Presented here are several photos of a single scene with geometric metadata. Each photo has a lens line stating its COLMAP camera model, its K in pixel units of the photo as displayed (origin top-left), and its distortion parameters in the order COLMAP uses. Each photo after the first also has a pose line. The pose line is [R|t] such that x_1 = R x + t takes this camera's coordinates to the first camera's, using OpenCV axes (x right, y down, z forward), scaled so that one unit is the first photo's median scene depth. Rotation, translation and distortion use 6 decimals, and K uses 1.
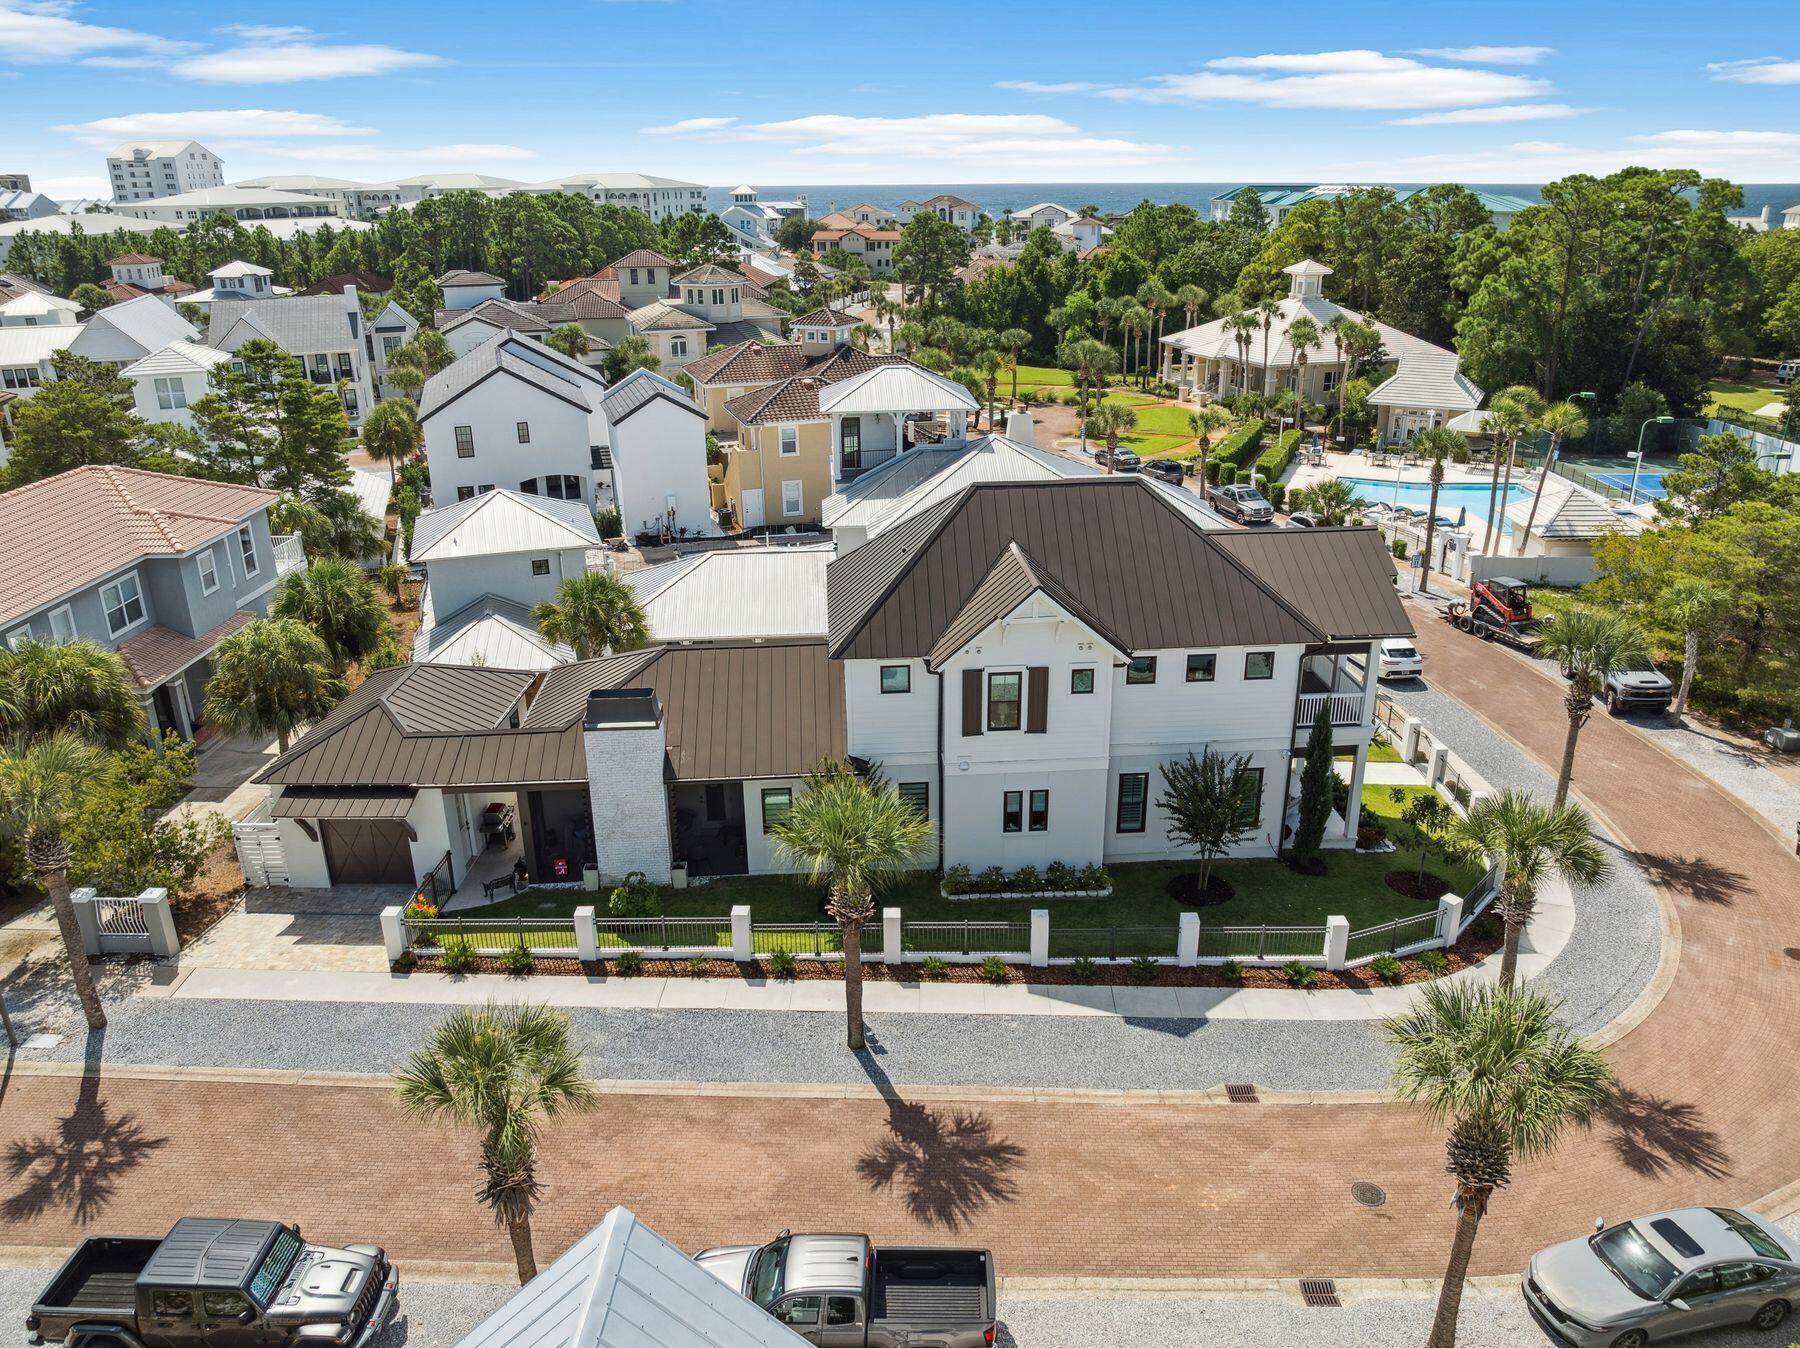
lens RADIAL K [[1281.5, 0, 900.0], [0, 1281.5, 674.0], [0, 0, 1]] dist [-0.046820, -0.000751]
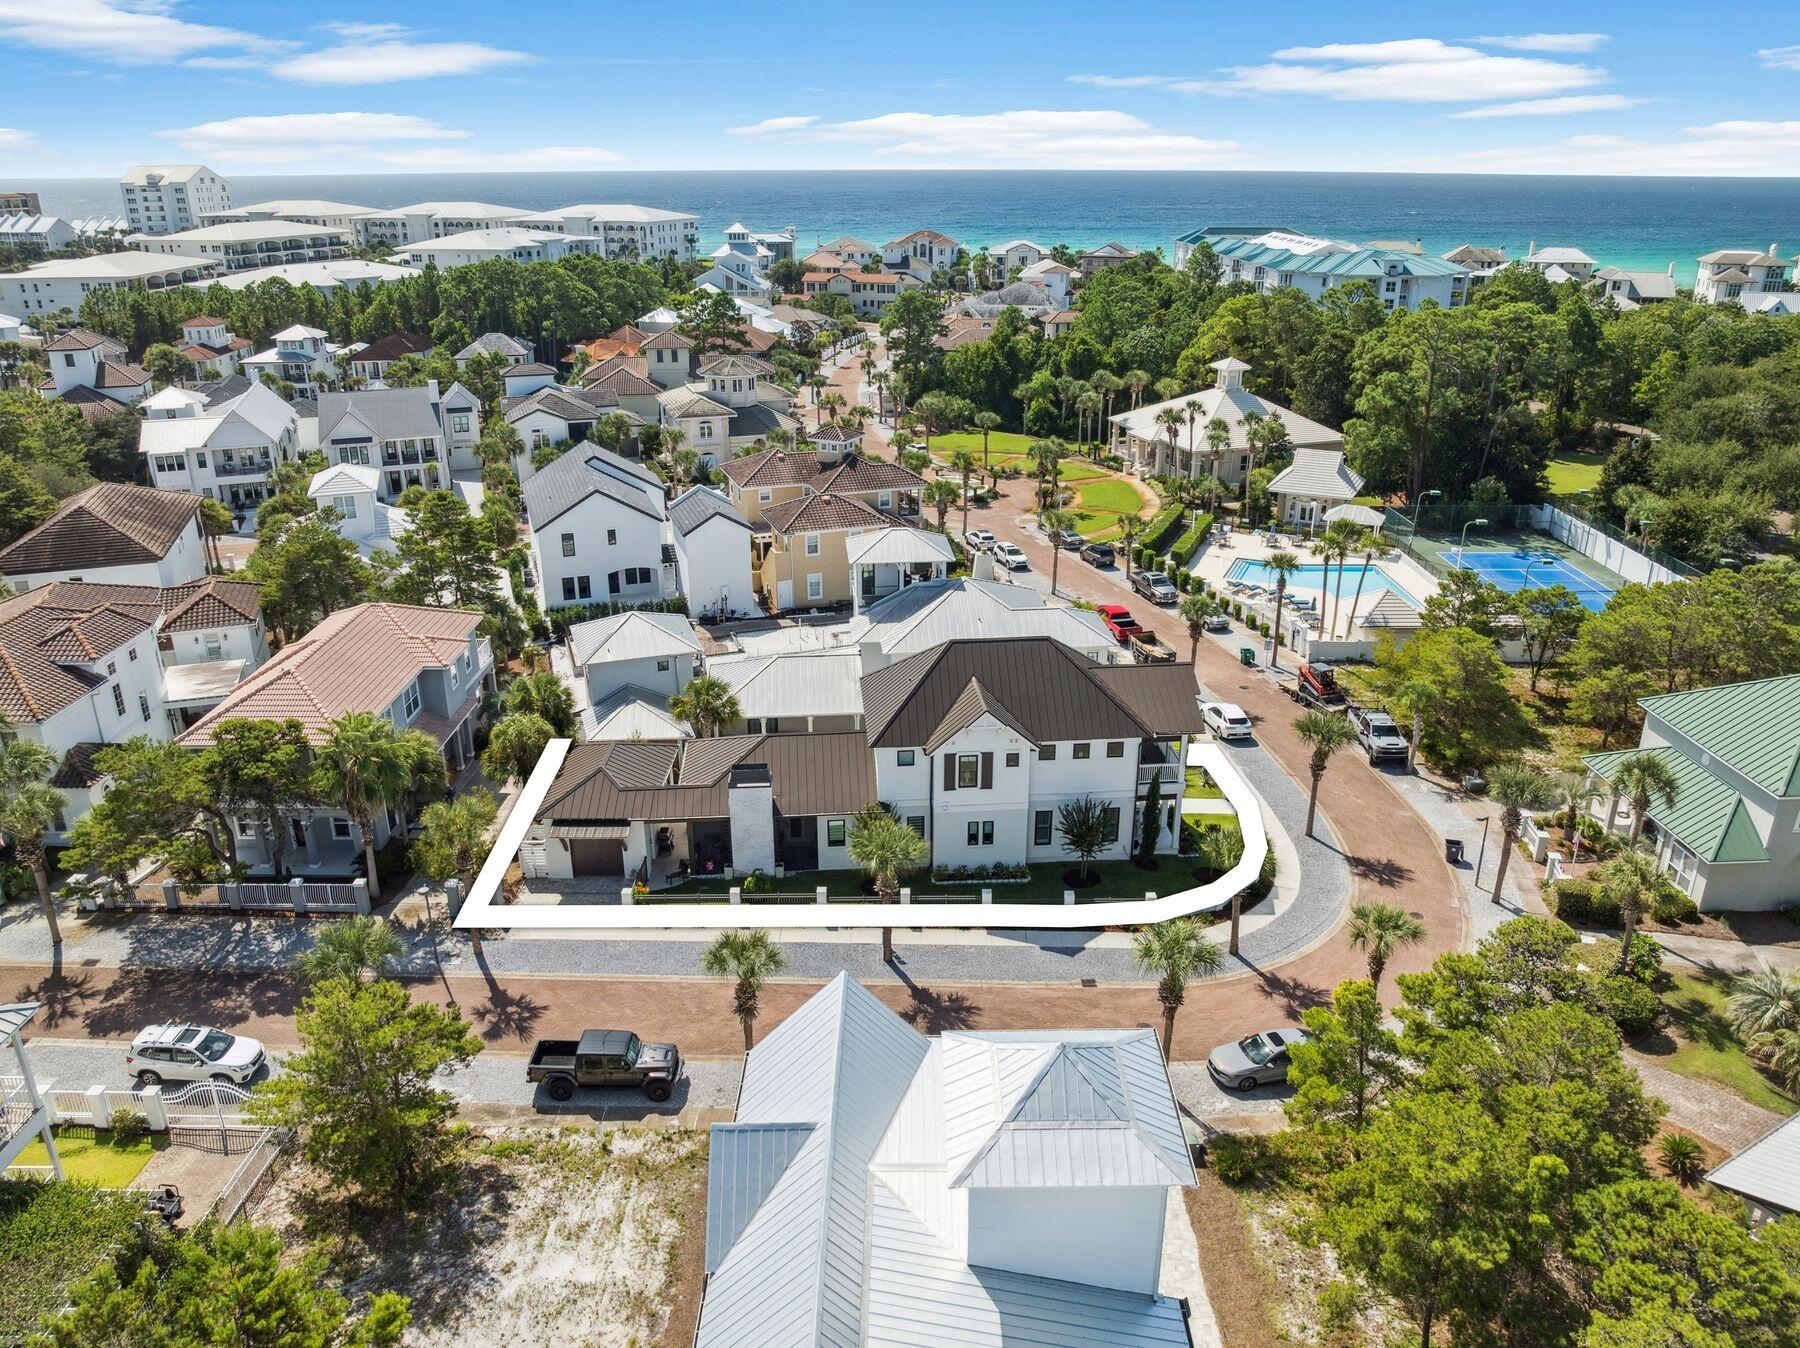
lens RADIAL K [[1300.6, 0, 900.0], [0, 1300.6, 674.0], [0, 0, 1]] dist [-0.045553, -0.005012]
pose [[0.999837, 0.001792, 0.017989, -0.031731], [-0.001898, 0.999981, 0.005891, -0.087911], [-0.017979, -0.005924, 0.999821, -0.560408]]
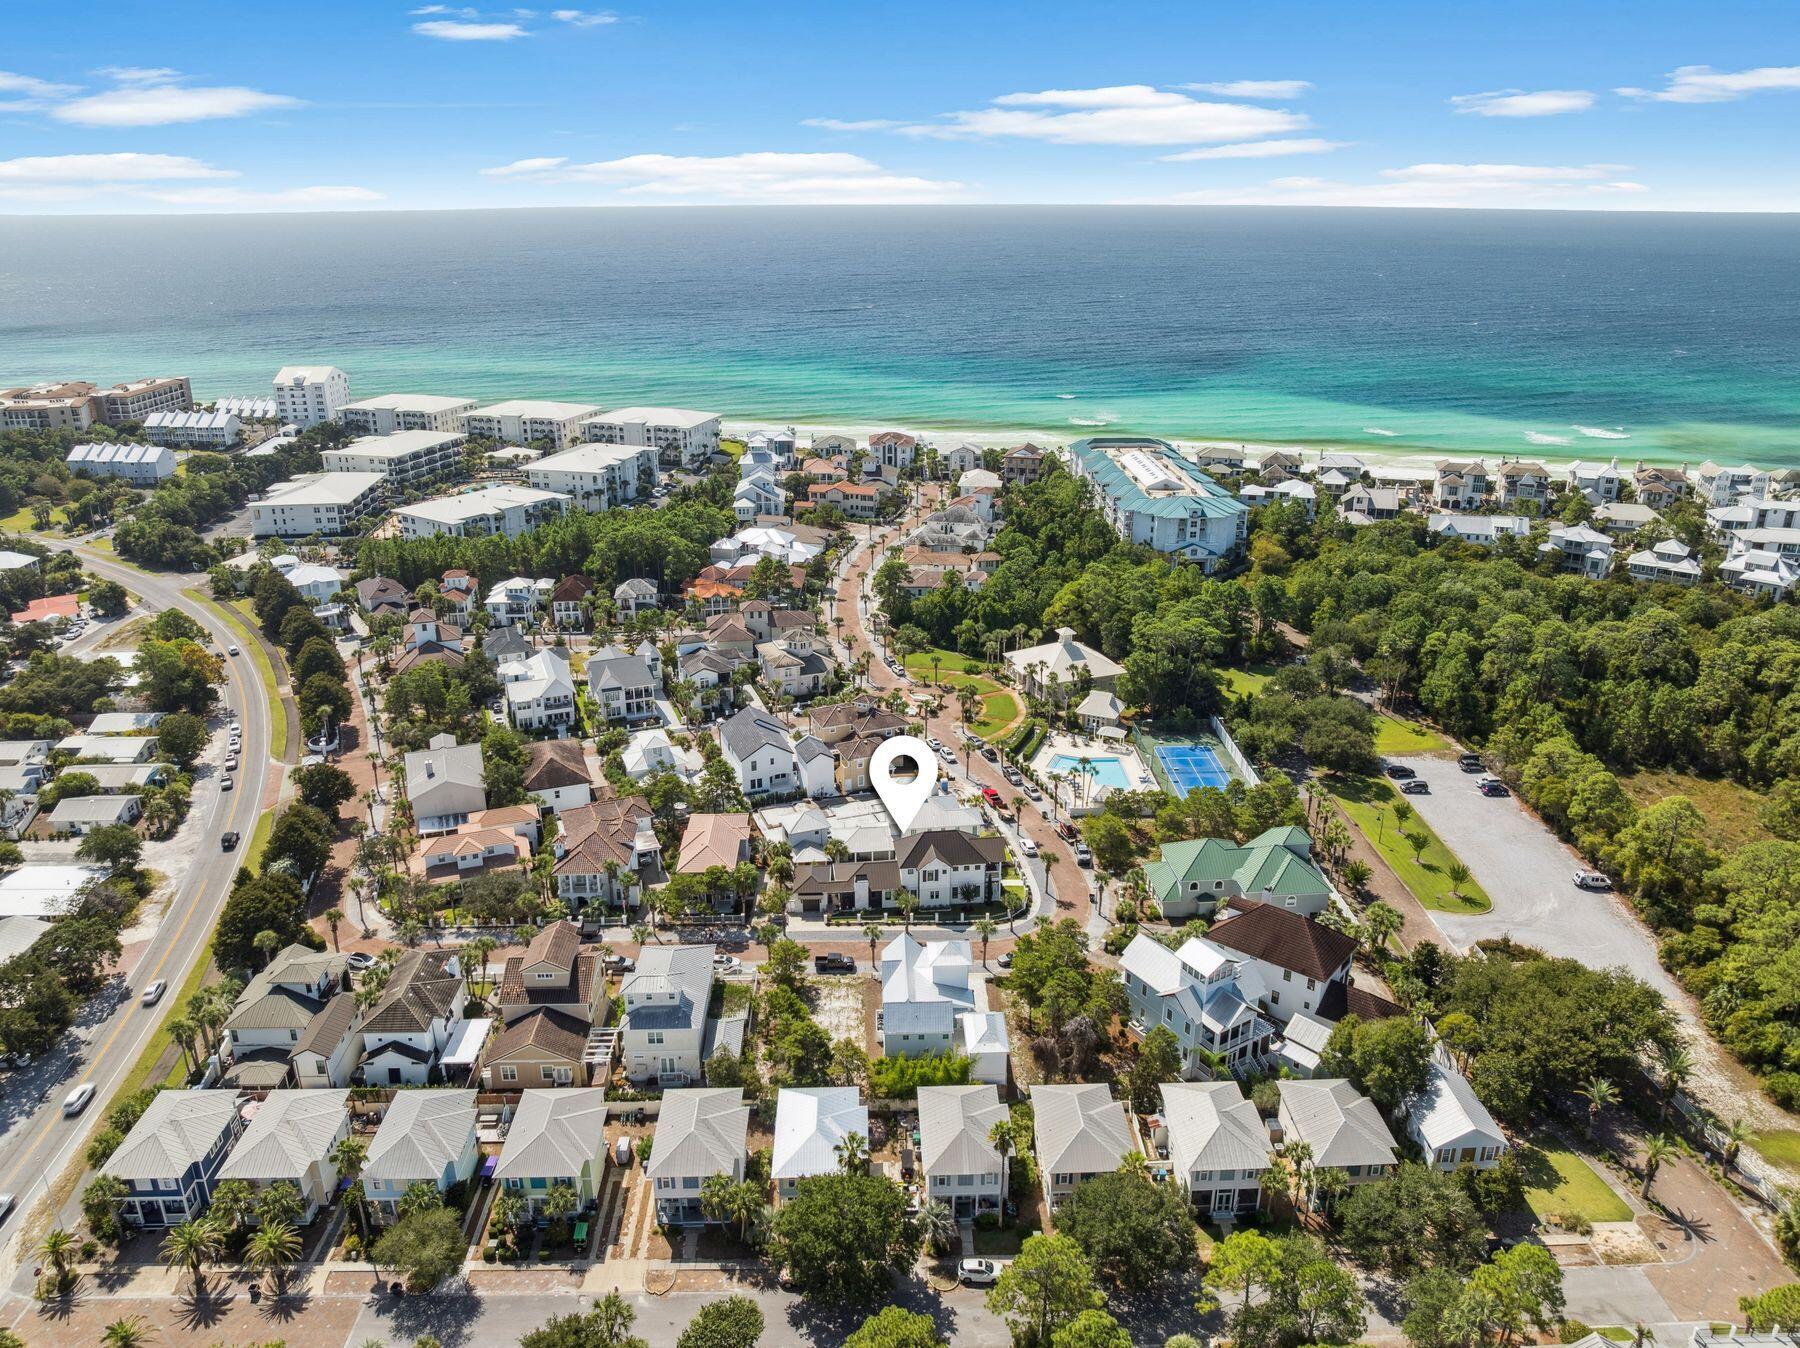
lens RADIAL K [[1300.6, 0, 900.0], [0, 1300.6, 674.0], [0, 0, 1]] dist [-0.045553, -0.005012]
pose [[0.998601, -0.009999, 0.051924, -0.238874], [0.010714, 0.999851, -0.013527, -0.557128], [-0.051781, 0.014064, 0.998559, -3.313780]]
